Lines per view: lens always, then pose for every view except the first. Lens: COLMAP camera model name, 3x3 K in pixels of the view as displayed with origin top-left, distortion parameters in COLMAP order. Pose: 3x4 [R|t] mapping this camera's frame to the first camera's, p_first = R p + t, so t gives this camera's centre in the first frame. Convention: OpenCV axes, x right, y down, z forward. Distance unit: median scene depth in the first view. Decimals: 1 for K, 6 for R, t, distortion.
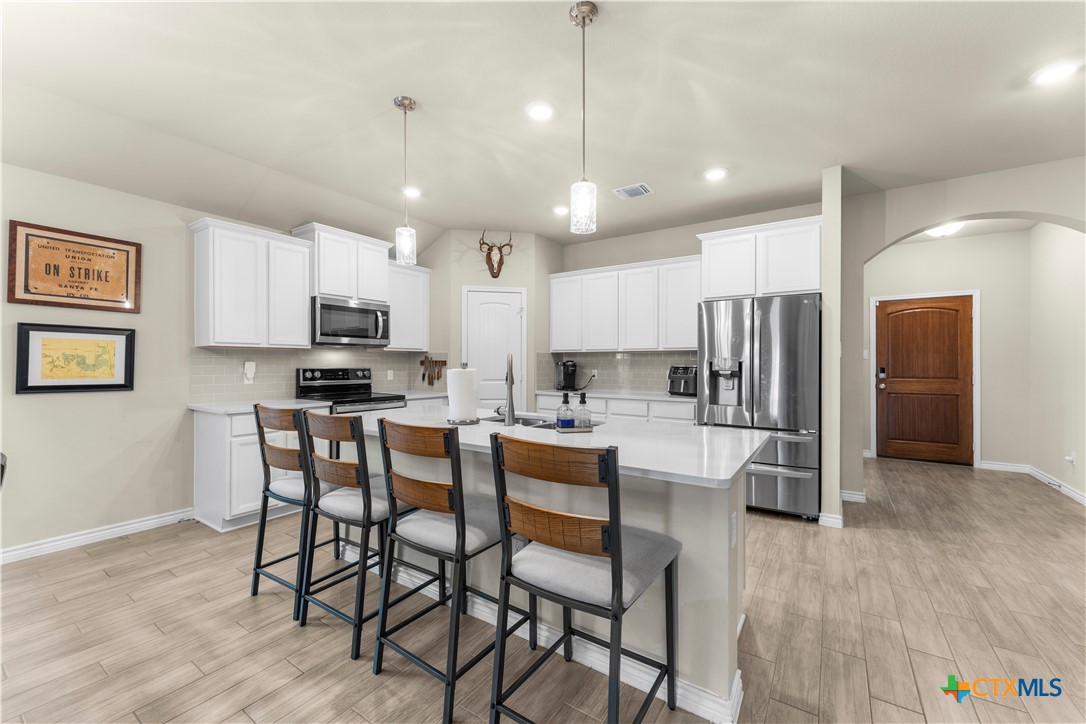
lens RADIAL K [[434.5, 0, 542.5], [0, 434.5, 360.5], [0, 0, 1]] dist [0.006283, -0.001431]
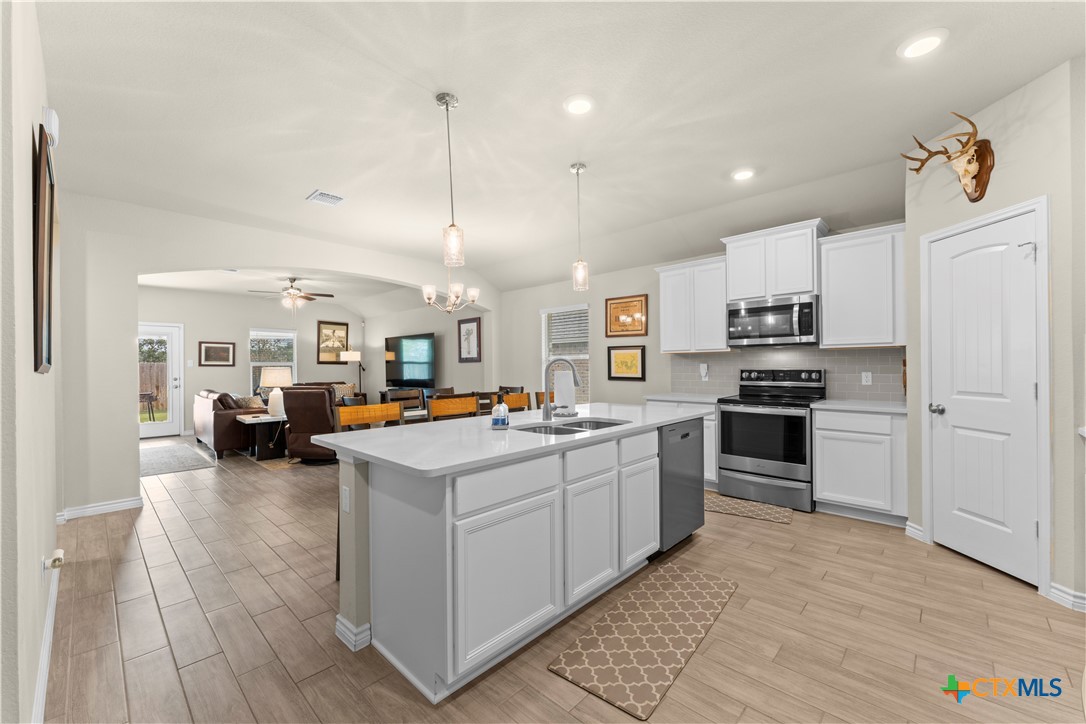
lens RADIAL K [[434.5, 0, 542.7], [0, 434.5, 364.6], [0, 0, 1]] dist [0.006283, -0.001431]
pose [[-0.166244, -0.001207, -0.986084, 0.620113], [0.015758, 0.999868, -0.003880, 0.002792], [0.985959, -0.016183, -0.166204, 0.693302]]
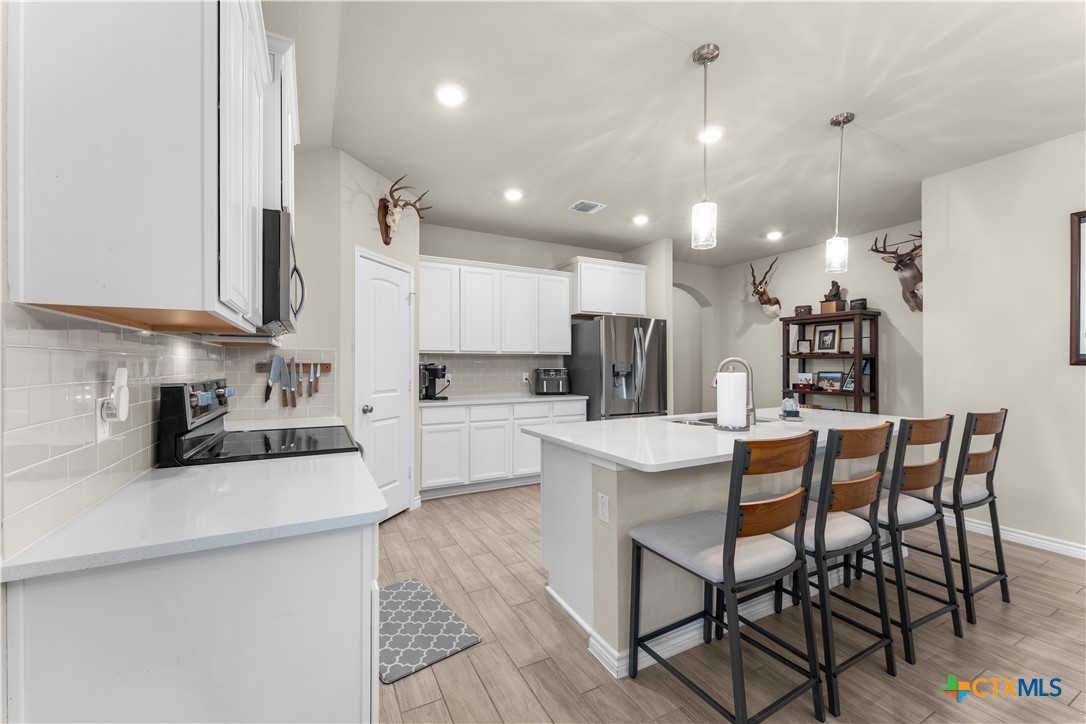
lens RADIAL K [[434.5, 0, 543.9], [0, 434.5, 359.8], [0, 0, 1]] dist [0.006283, -0.001431]
pose [[0.472618, 0.007659, 0.881234, -0.743132], [-0.001283, 0.999967, -0.008003, -0.000472], [-0.881266, 0.002652, 0.472613, 0.551741]]
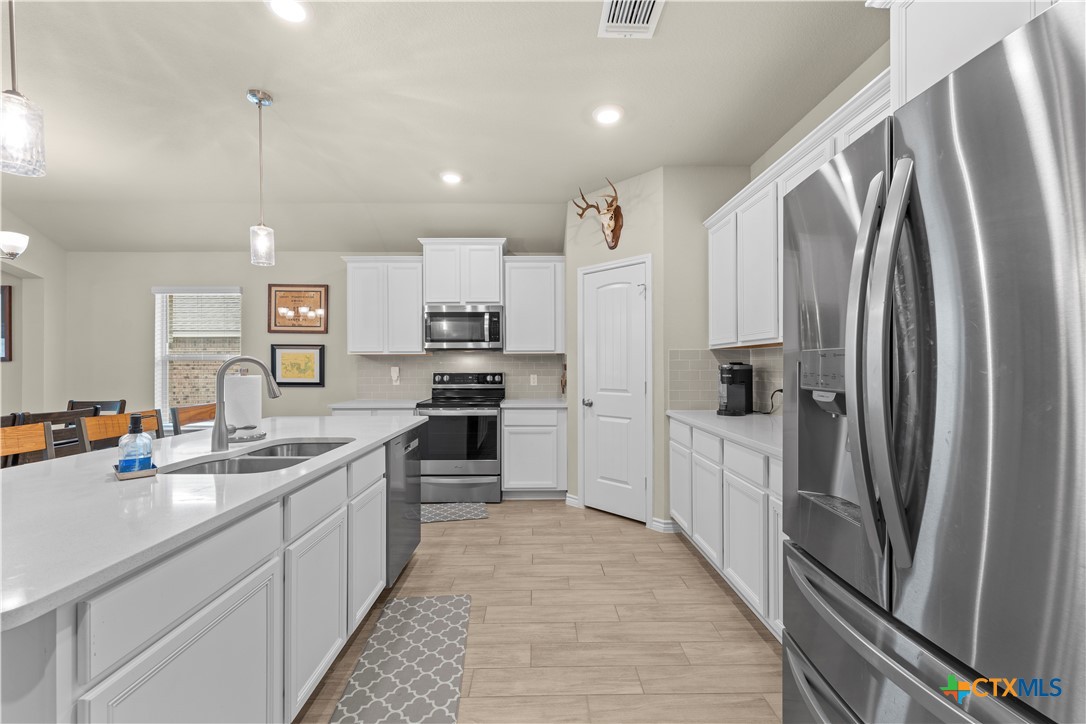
lens RADIAL K [[434.5, 0, 542.5], [0, 434.5, 363.6], [0, 0, 1]] dist [0.006283, -0.001431]
pose [[0.568818, -0.008378, -0.822421, 0.513342], [0.009263, 0.999950, -0.003779, 0.002090], [0.822412, -0.005468, 0.568867, 0.604612]]
